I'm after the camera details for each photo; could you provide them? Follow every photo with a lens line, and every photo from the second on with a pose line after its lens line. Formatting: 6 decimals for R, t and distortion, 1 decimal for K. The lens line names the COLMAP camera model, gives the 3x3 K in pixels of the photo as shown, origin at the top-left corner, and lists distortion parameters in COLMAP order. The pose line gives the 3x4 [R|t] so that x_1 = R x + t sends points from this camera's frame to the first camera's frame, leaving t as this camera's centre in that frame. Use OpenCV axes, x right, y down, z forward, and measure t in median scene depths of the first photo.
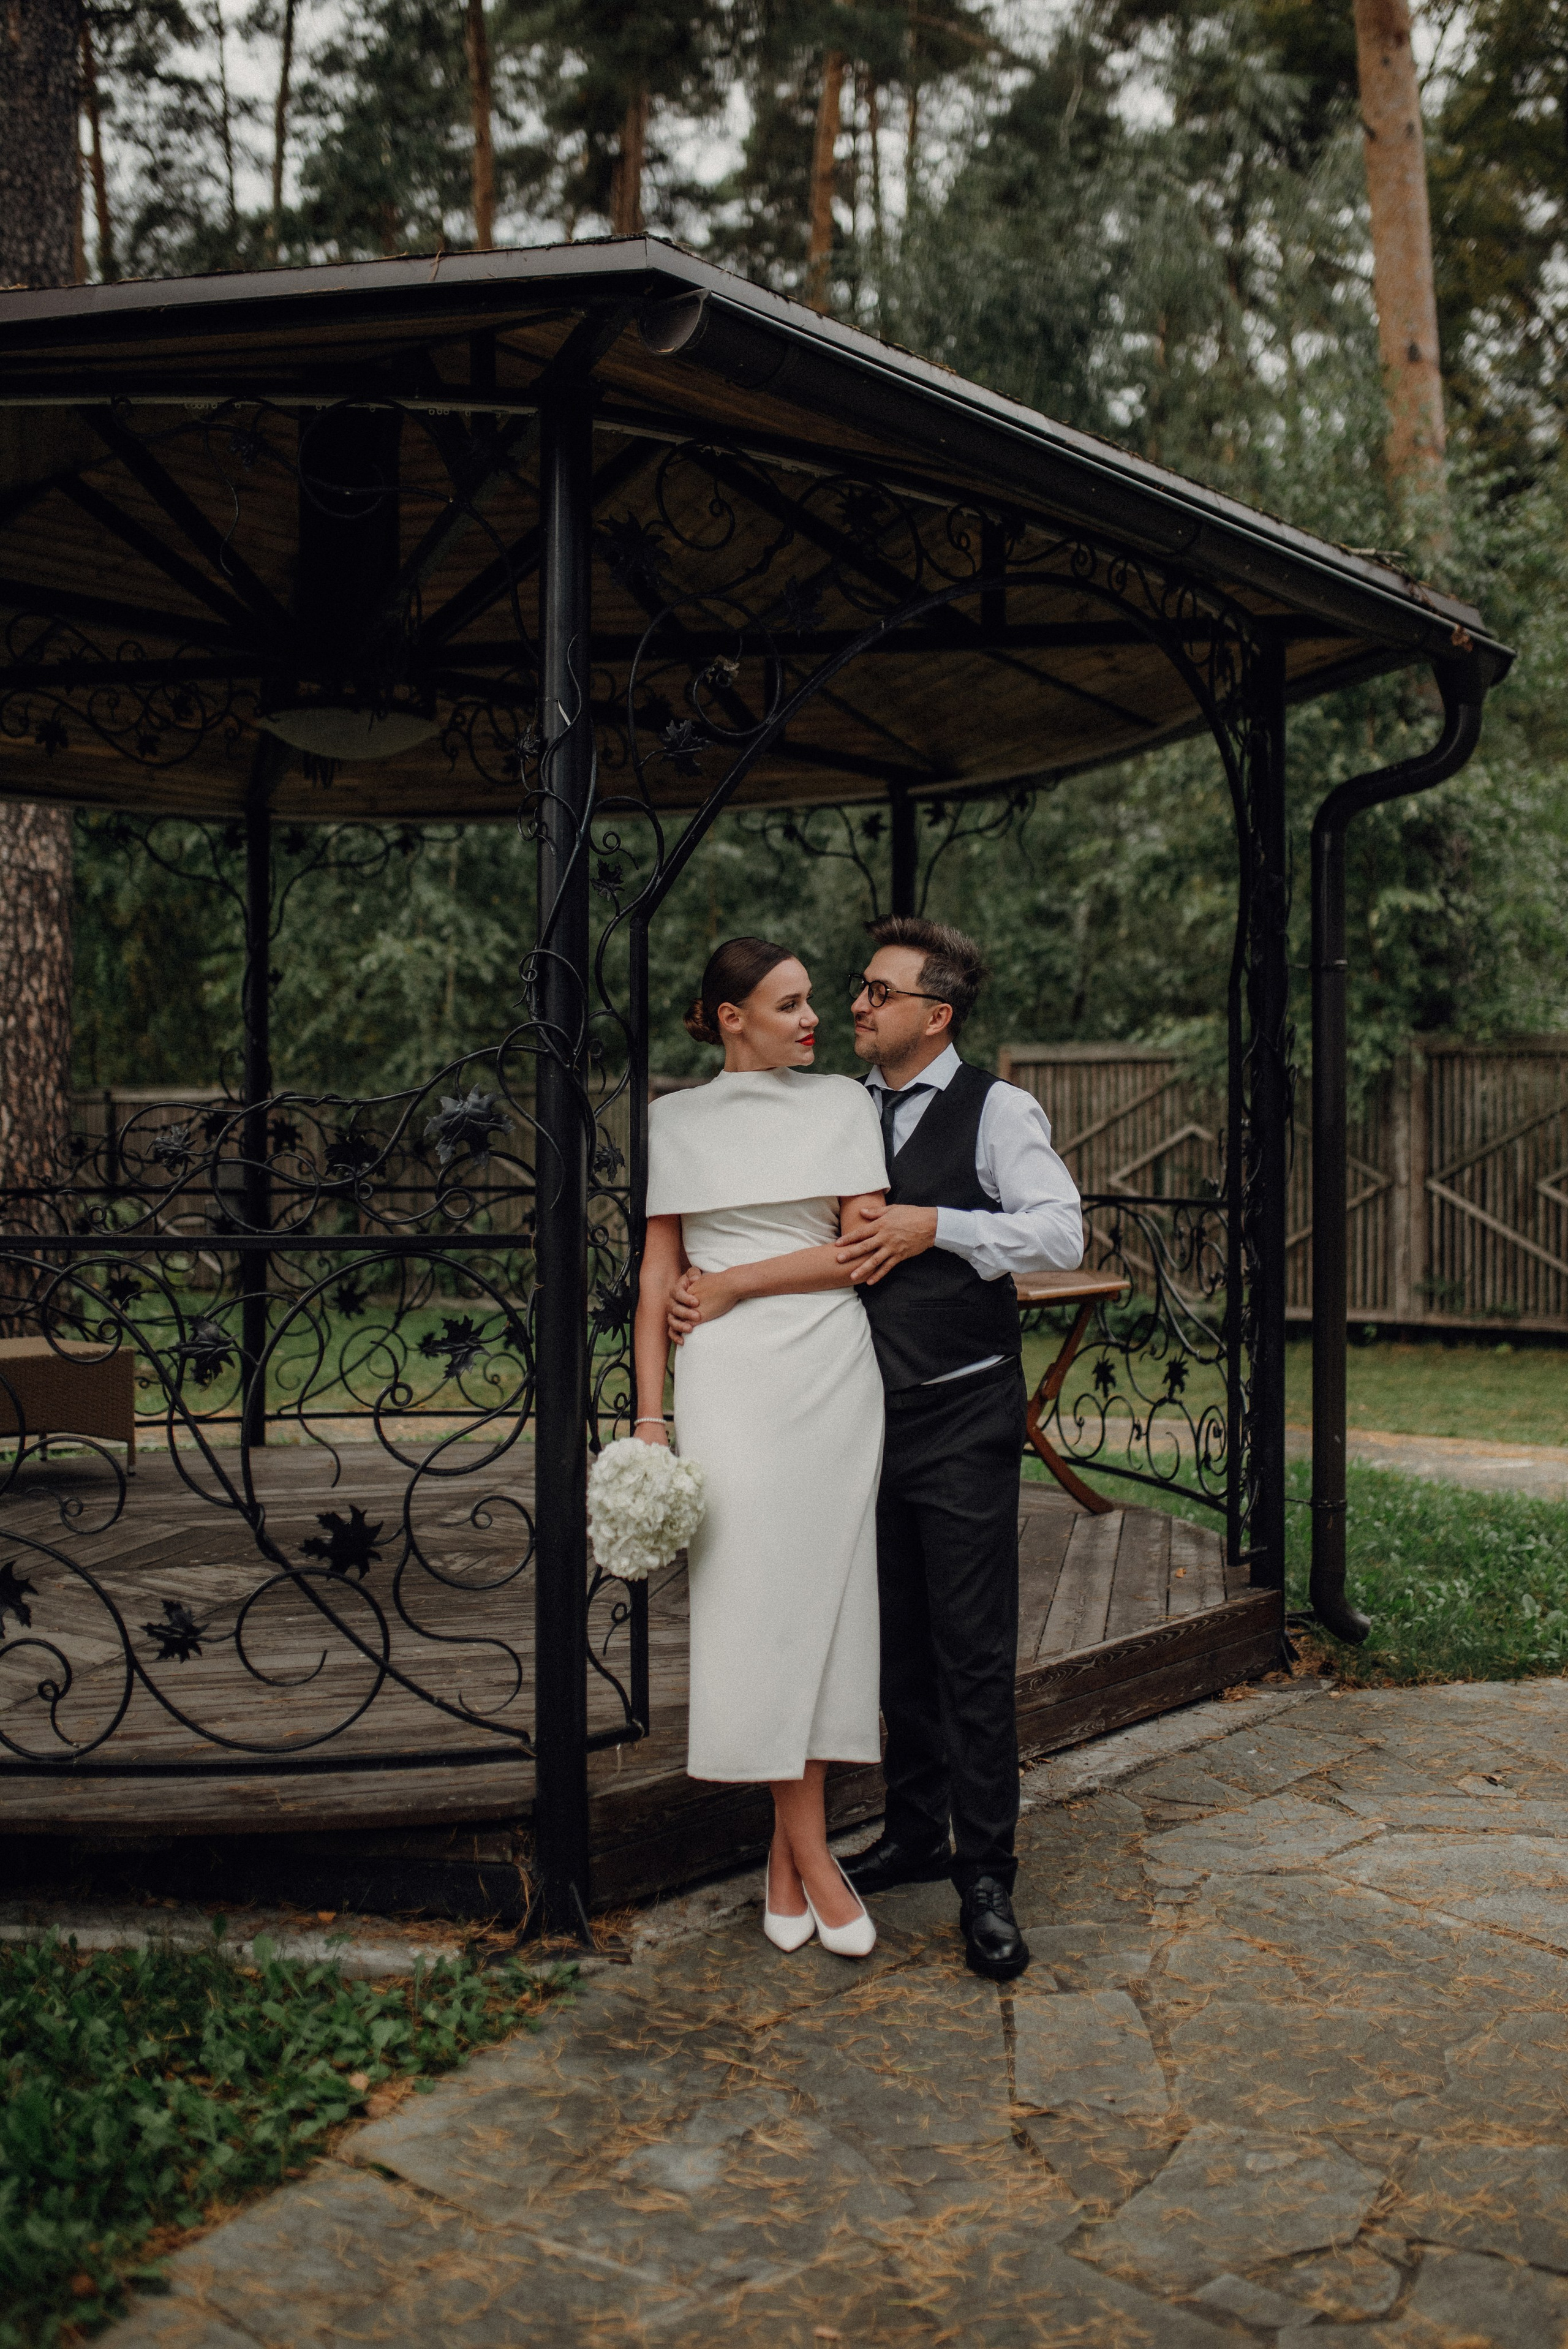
lens RADIAL K [[2212.7, 0, 784.0], [0, 2212.7, 1174.5], [0, 0, 1]] dist [-0.057917, 0.084686]
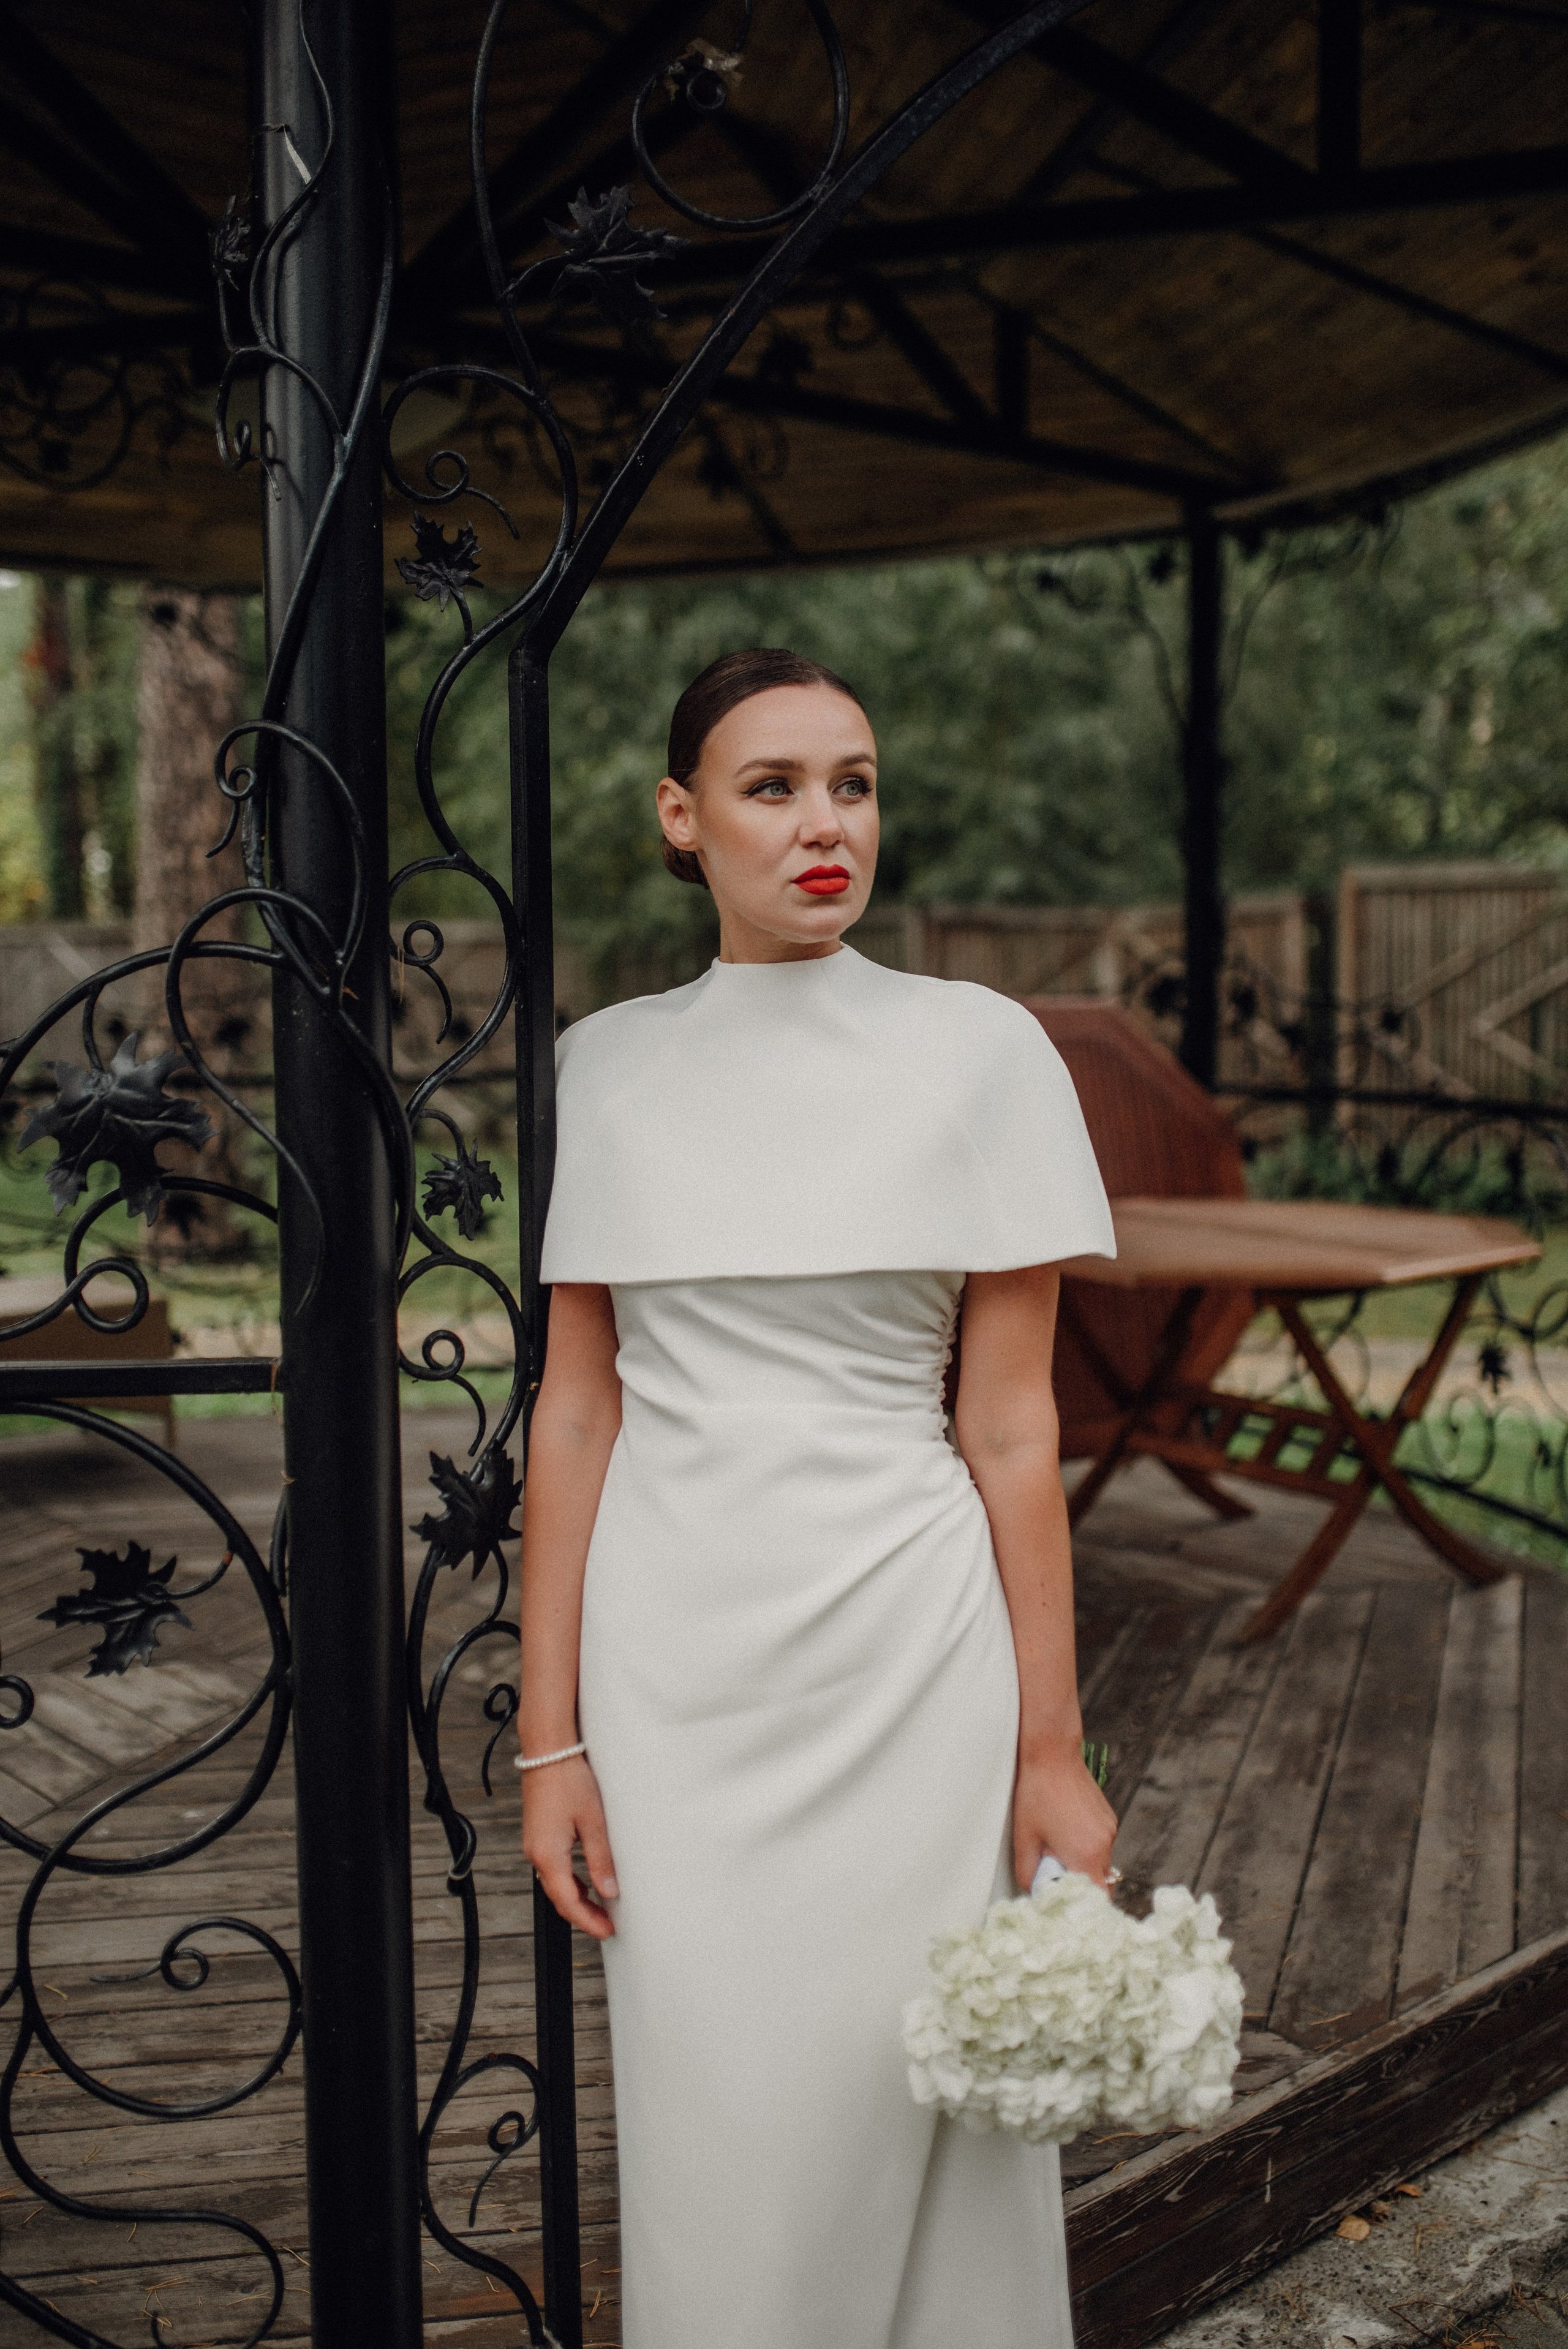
lens RADIAL K [[2212.7, 0, 784.0], [0, 2212.7, 1174.5], [0, 0, 1]] dist [-0.057917, 0.084686]
pose [[0.988987, 0.003737, -0.147952, 0.042389], [0.008506, 0.996594, 0.082025, -0.036079], [0.147755, -0.082380, 0.985587, 0.441245]]
